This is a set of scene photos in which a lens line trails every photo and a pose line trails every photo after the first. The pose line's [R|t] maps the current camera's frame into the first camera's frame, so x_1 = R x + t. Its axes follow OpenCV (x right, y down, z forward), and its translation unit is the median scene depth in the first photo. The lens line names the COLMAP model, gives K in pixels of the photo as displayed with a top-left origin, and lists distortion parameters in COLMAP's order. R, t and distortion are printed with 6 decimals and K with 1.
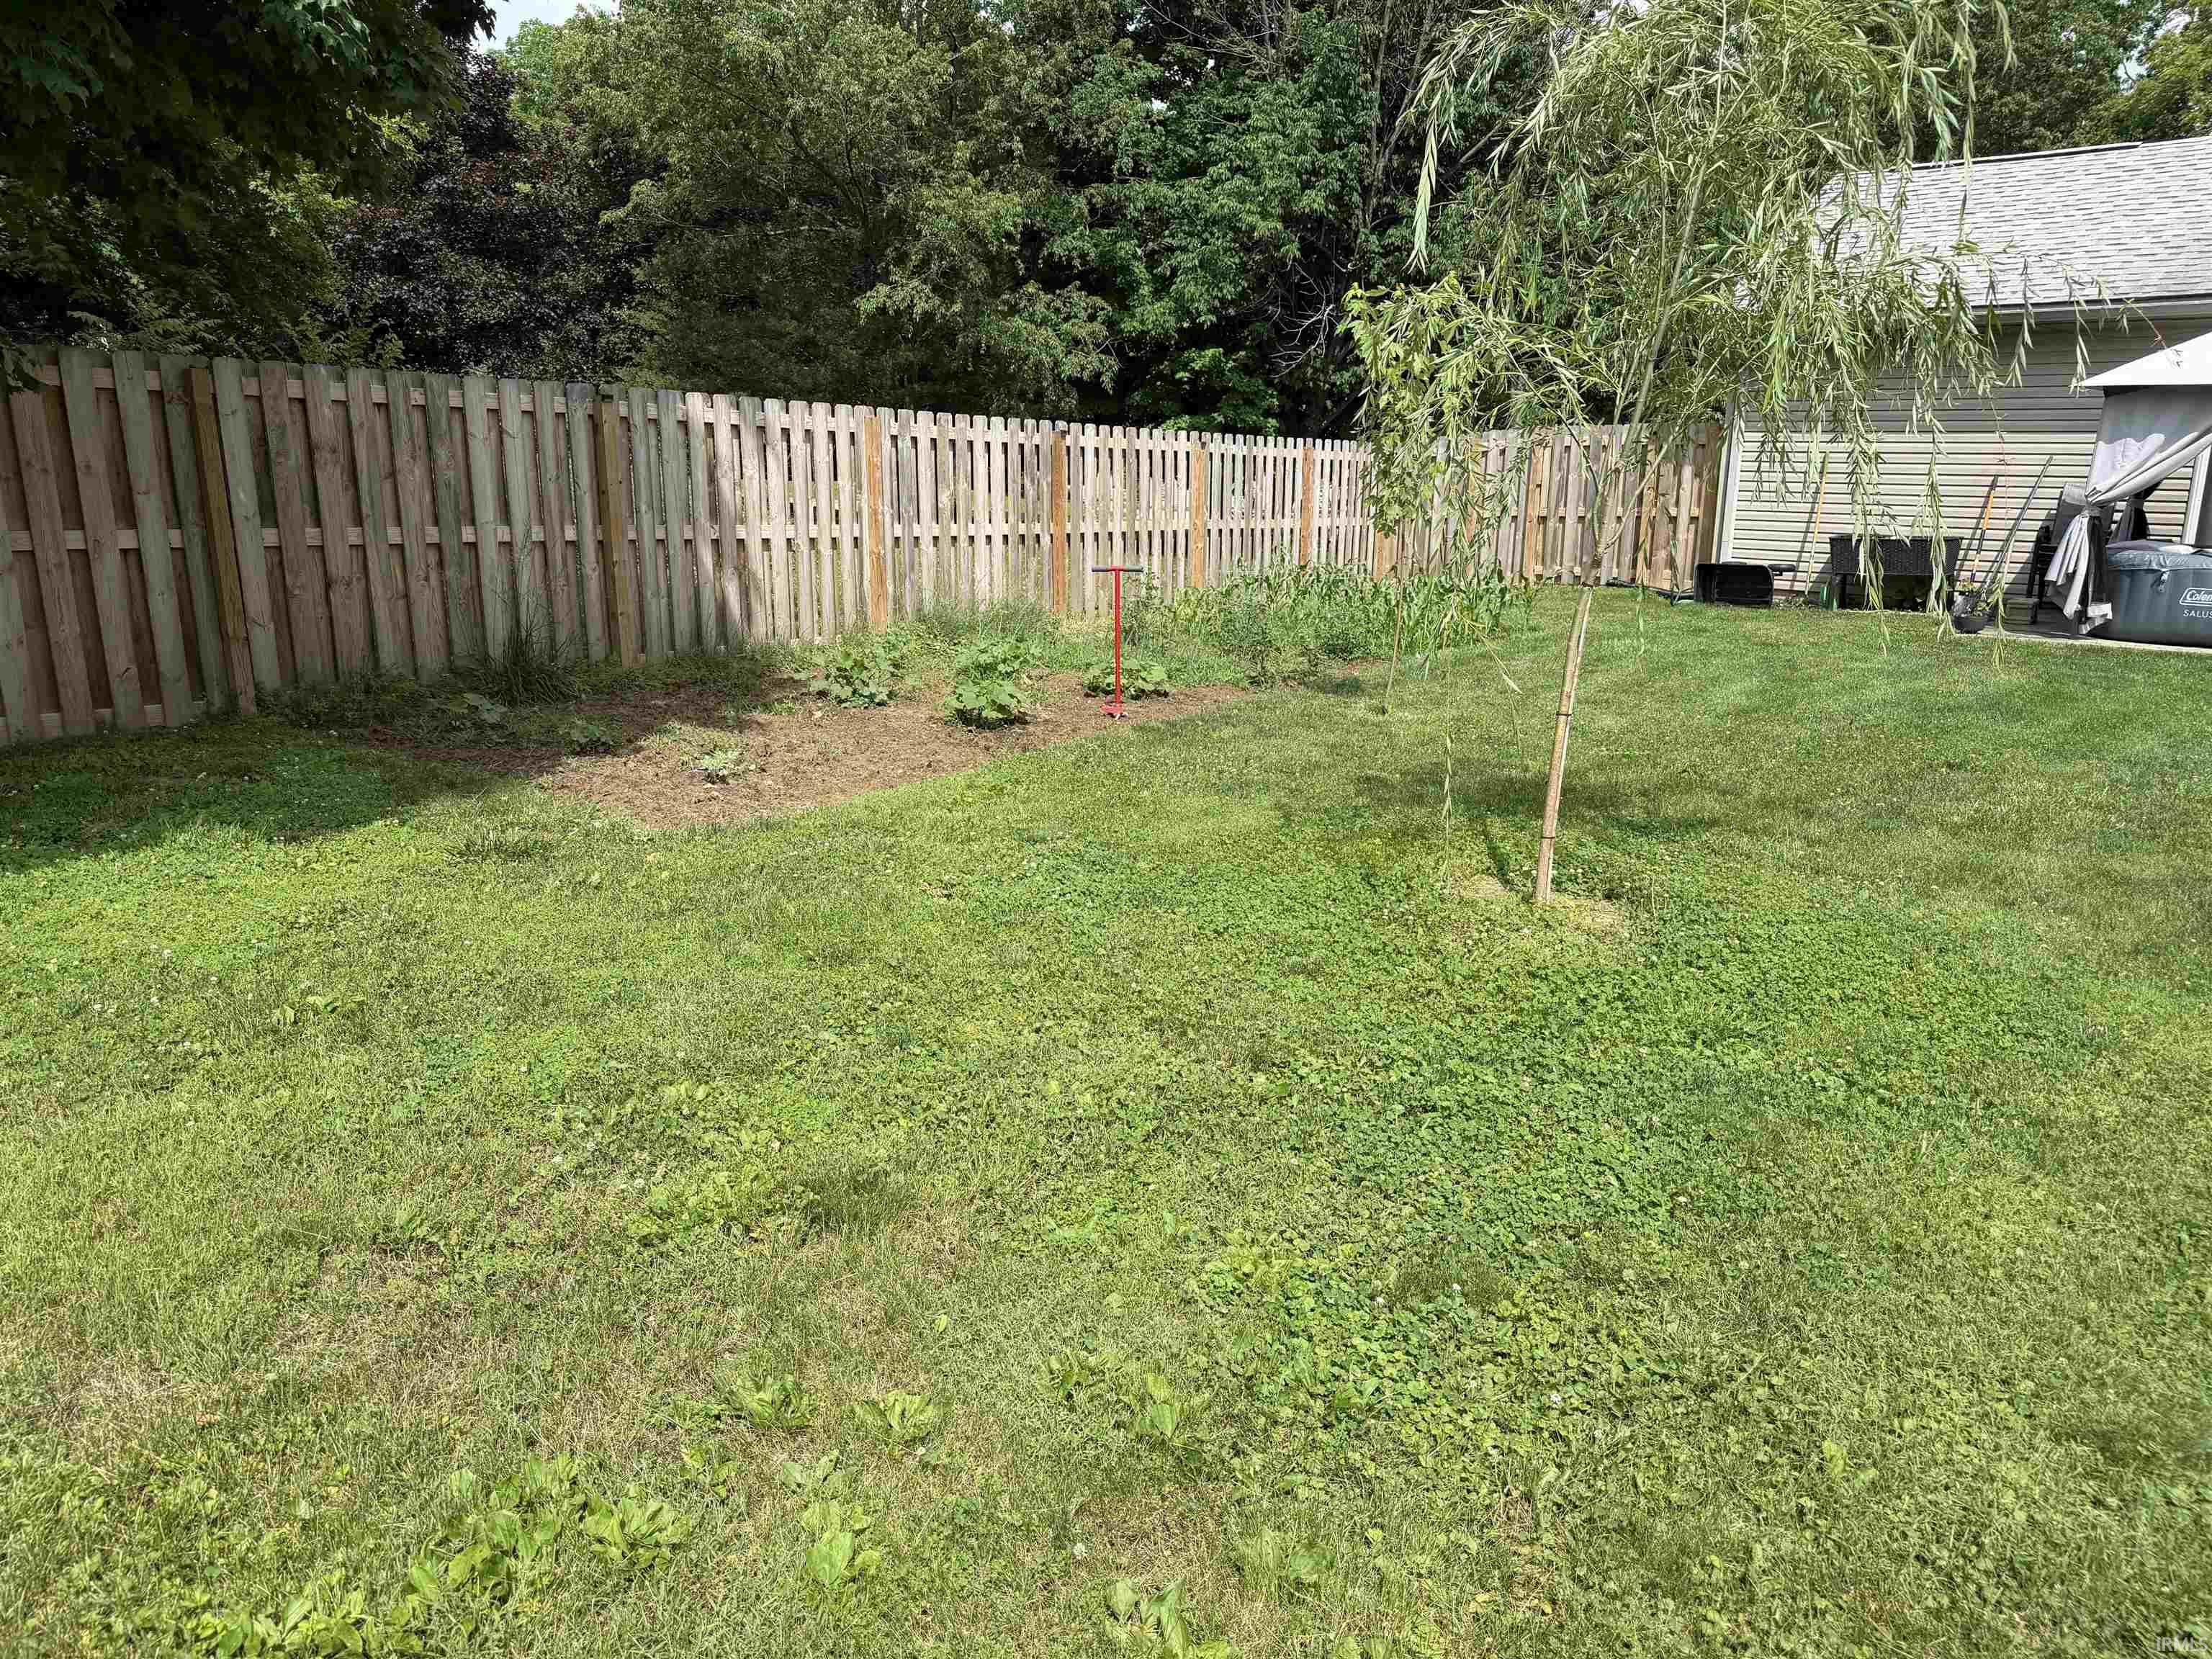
lens RADIAL K [[1610.4, 0, 1106.0], [0, 1610.4, 829.5], [0, 0, 1]] dist [-0.003490, 0.008587]
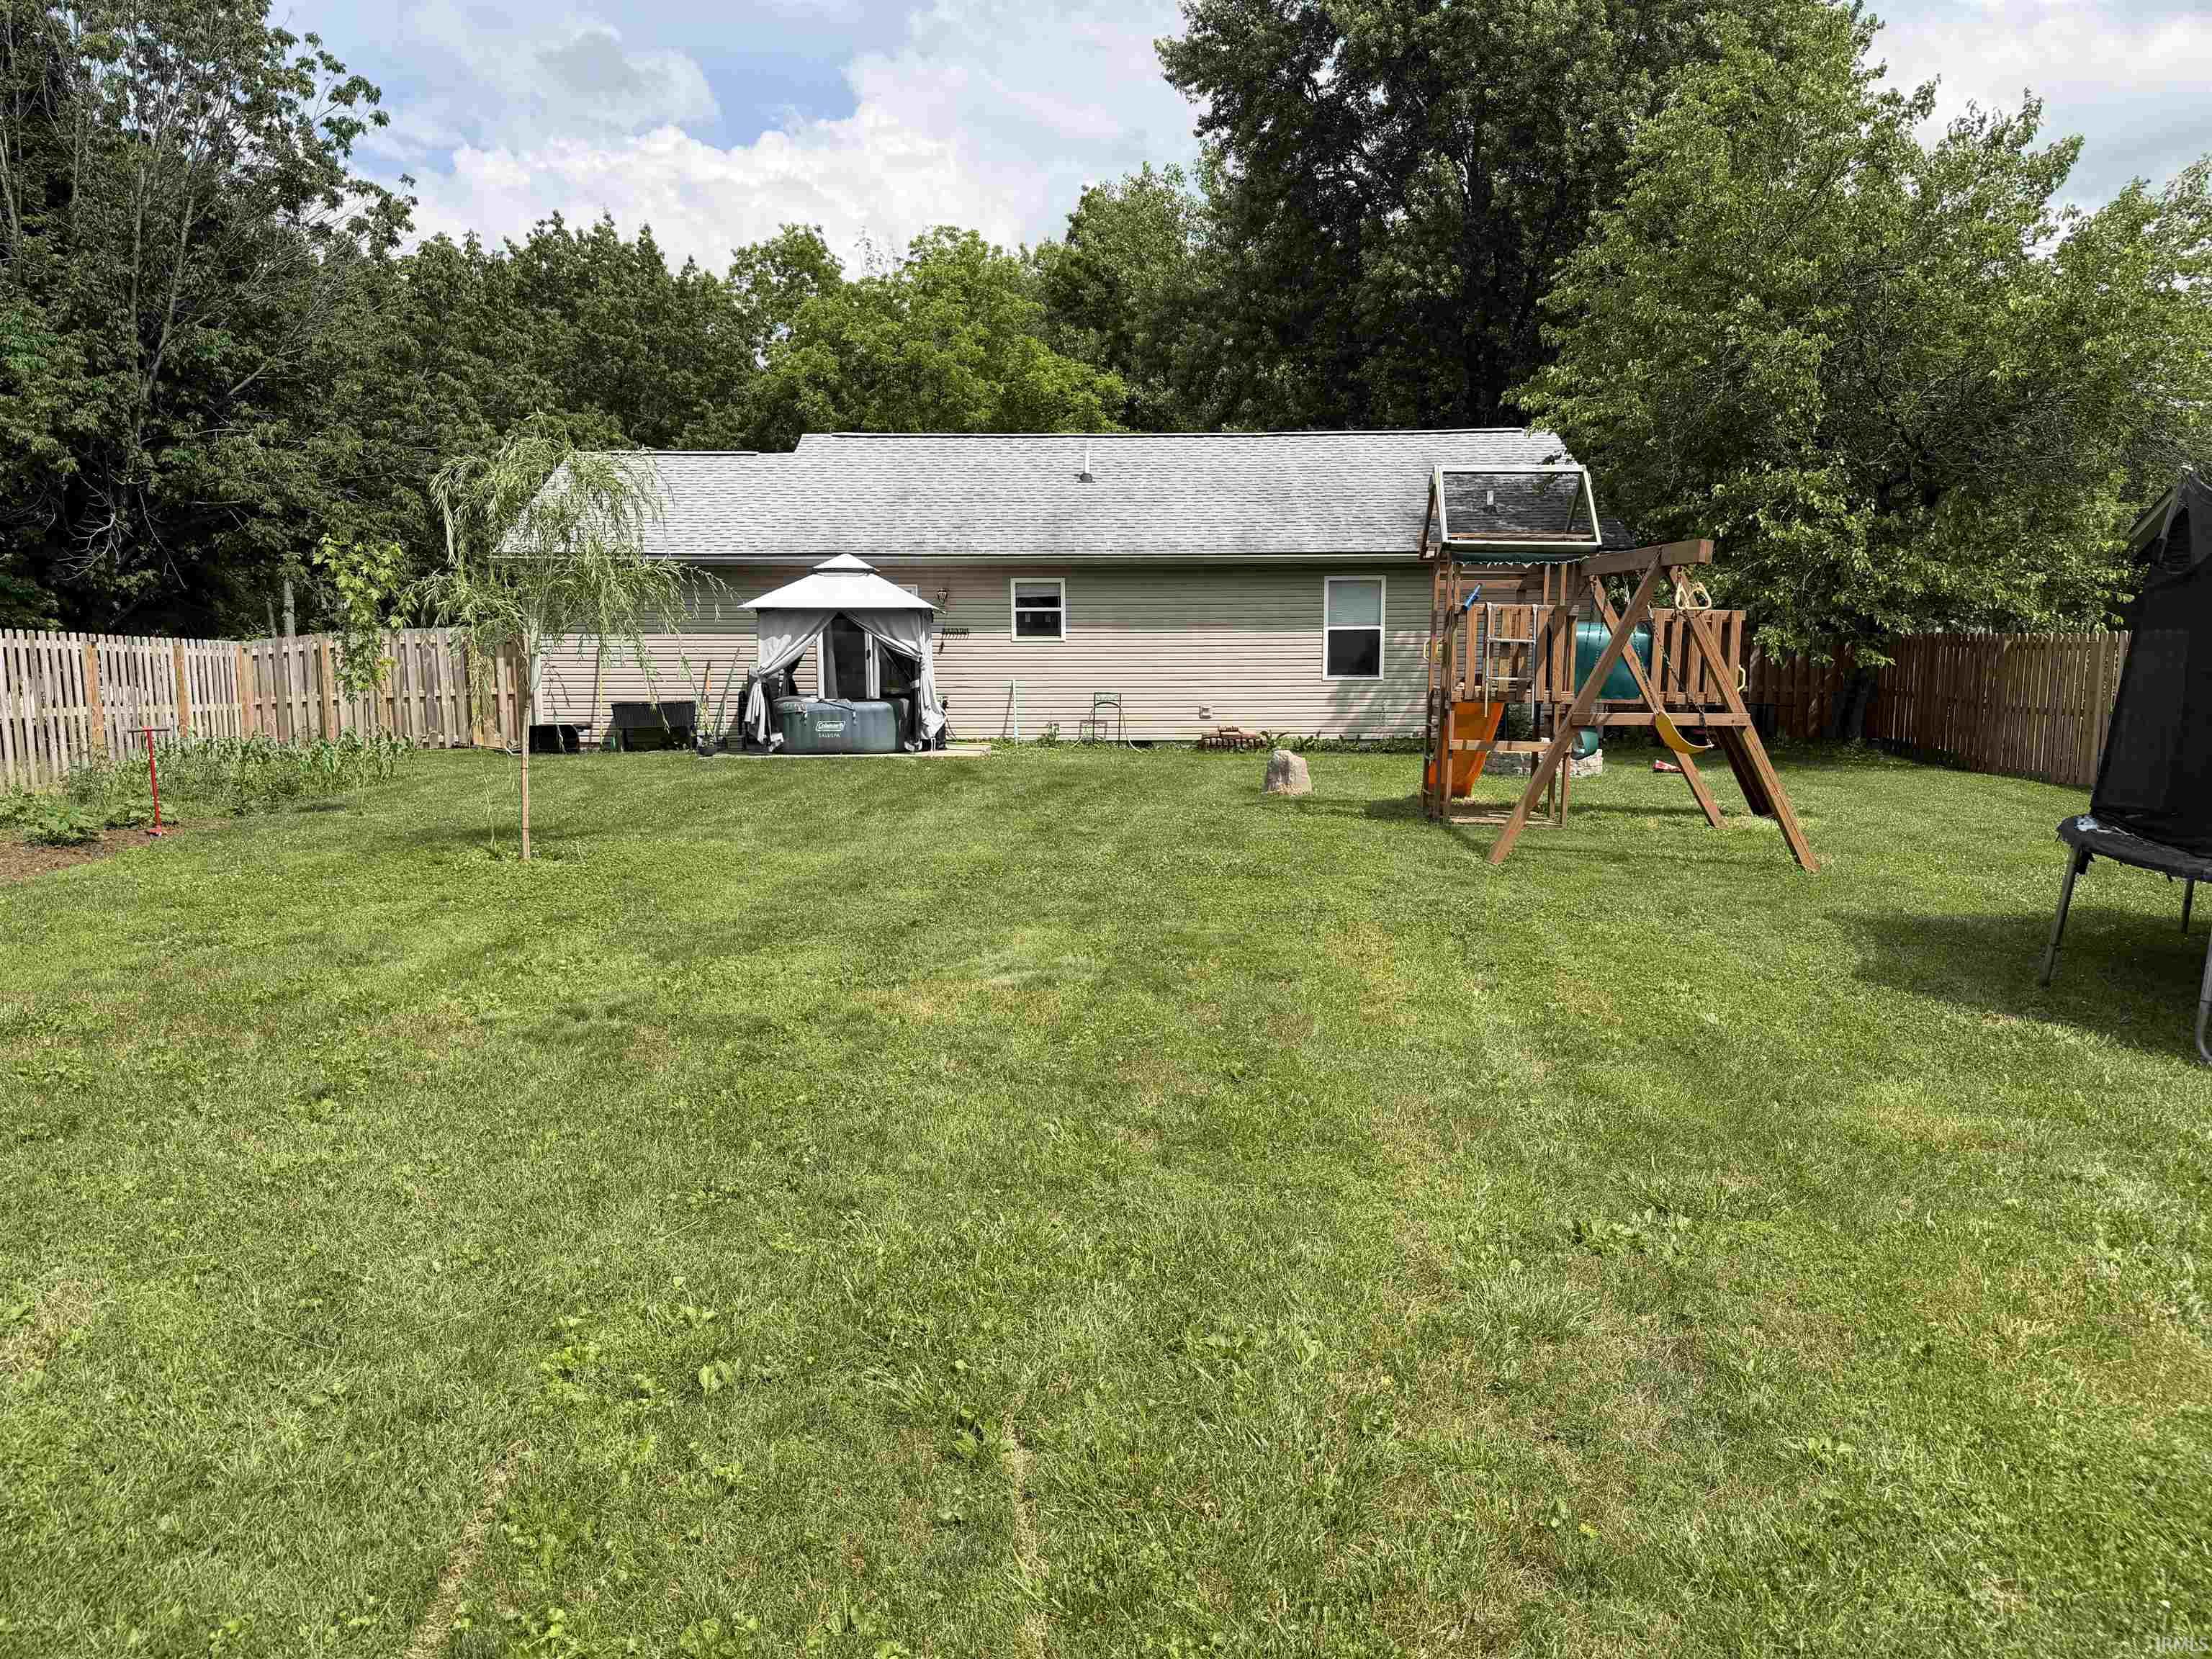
lens RADIAL K [[1522.9, 0, 1106.0], [0, 1522.9, 829.5], [0, 0, 1]] dist [0.044154, -0.004220]
pose [[0.737054, -0.093807, 0.669292, -0.137448], [0.167687, 0.984736, -0.046645, 0.061039], [-0.654701, 0.146612, 0.741534, -0.263851]]
